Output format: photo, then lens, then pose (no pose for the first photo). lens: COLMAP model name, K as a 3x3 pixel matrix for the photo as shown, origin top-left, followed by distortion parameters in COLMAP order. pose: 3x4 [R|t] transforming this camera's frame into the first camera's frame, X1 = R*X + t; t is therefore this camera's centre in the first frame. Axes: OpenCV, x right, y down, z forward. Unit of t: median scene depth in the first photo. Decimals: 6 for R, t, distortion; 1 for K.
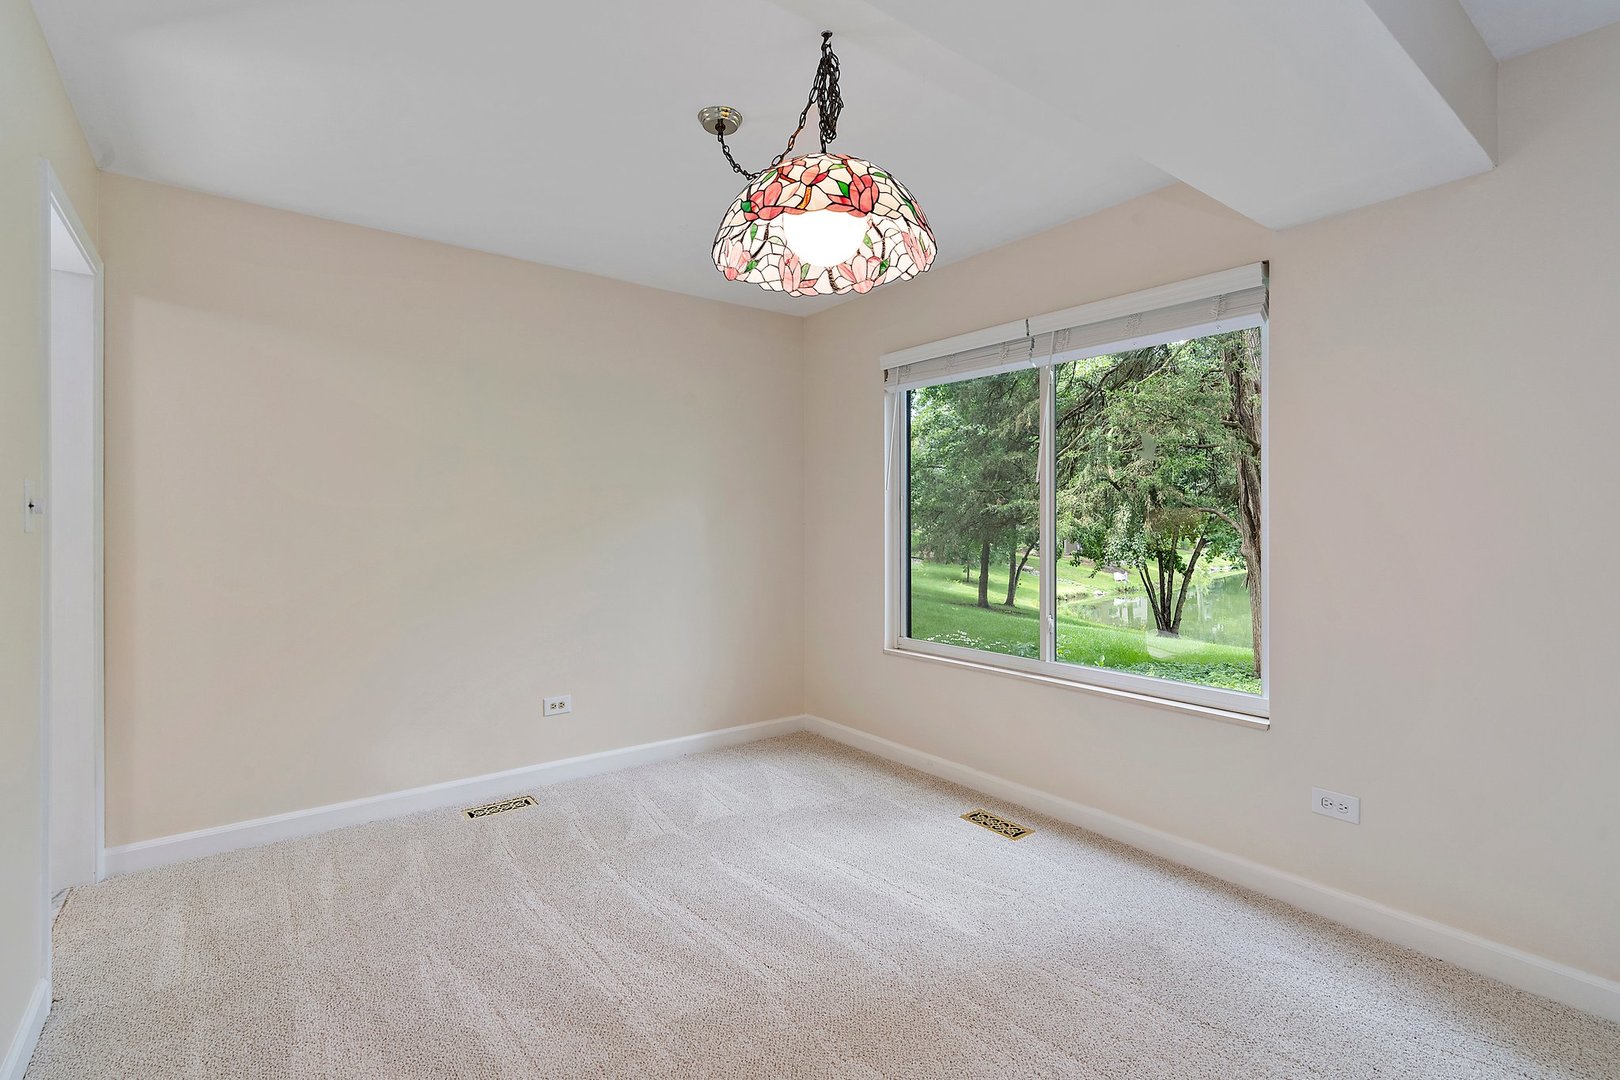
lens RADIAL K [[753.2, 0, 805.4], [0, 753.2, 532.1], [0, 0, 1]] dist [-0.026476, -0.000816]
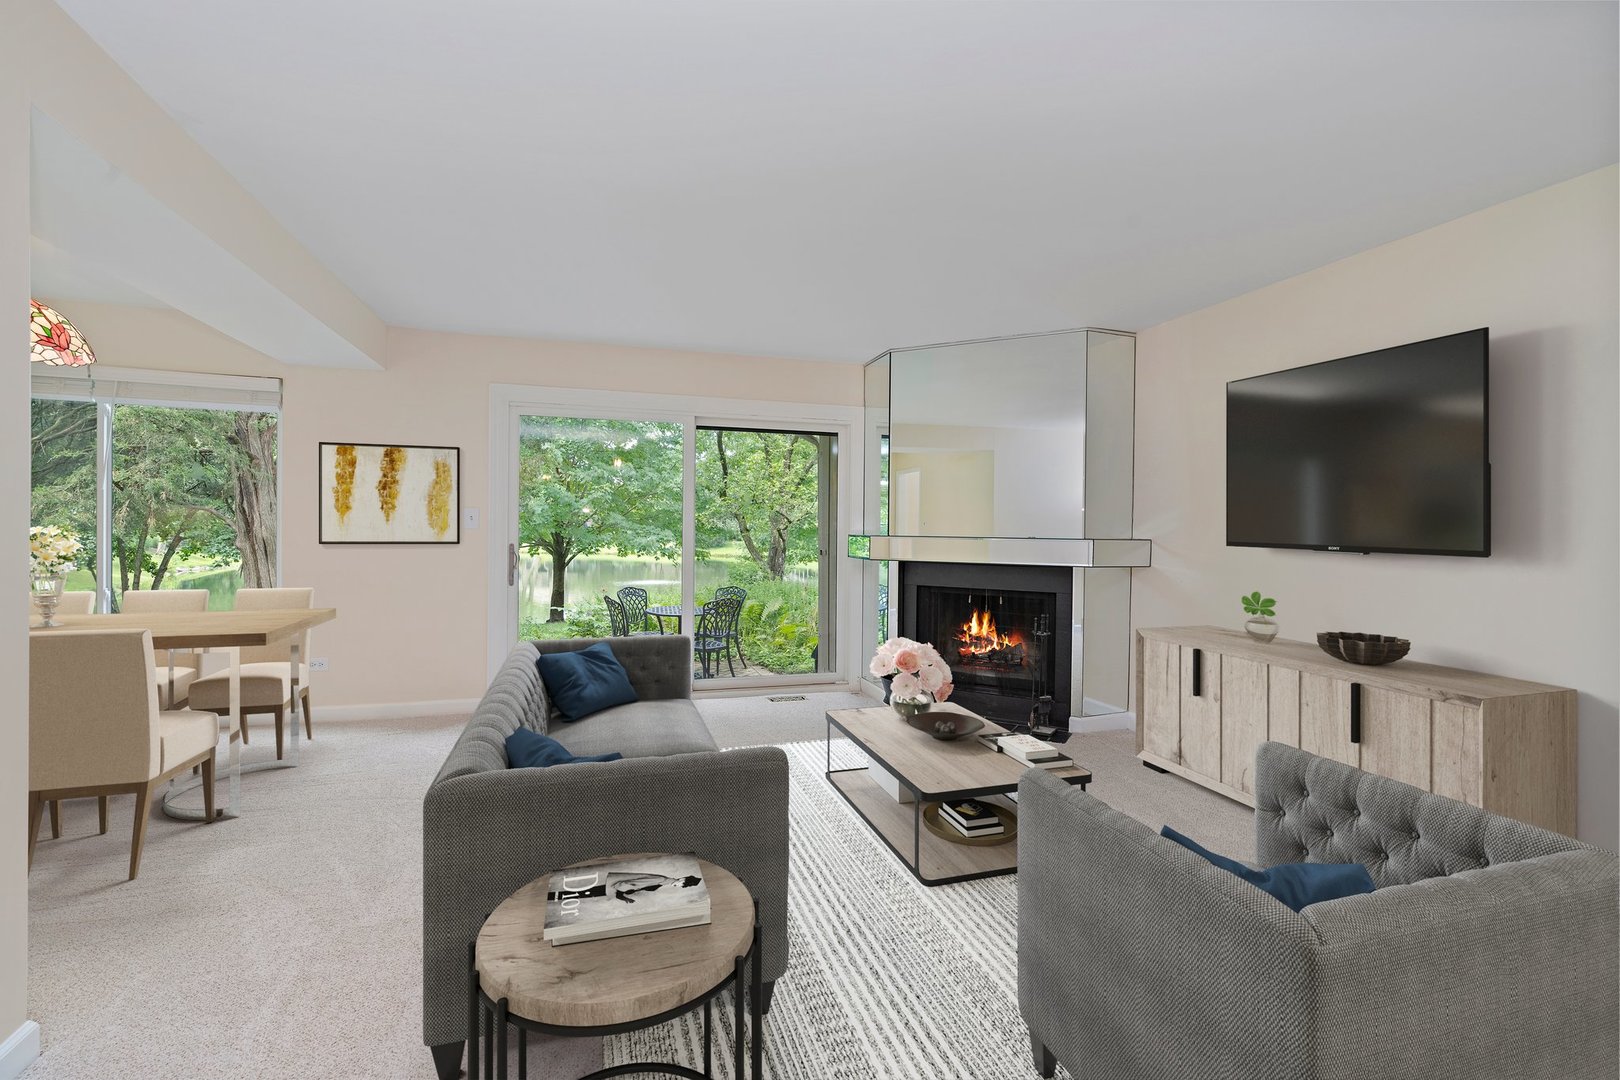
lens RADIAL K [[739.0, 0, 815.1], [0, 739.0, 549.3], [0, 0, 1]] dist [0.000727, 0.000018]
pose [[0.351010, -0.017952, 0.936199, -0.462218], [-0.006281, 0.999749, 0.021526, 0.005275], [-0.936350, -0.013436, 0.350809, -0.641227]]
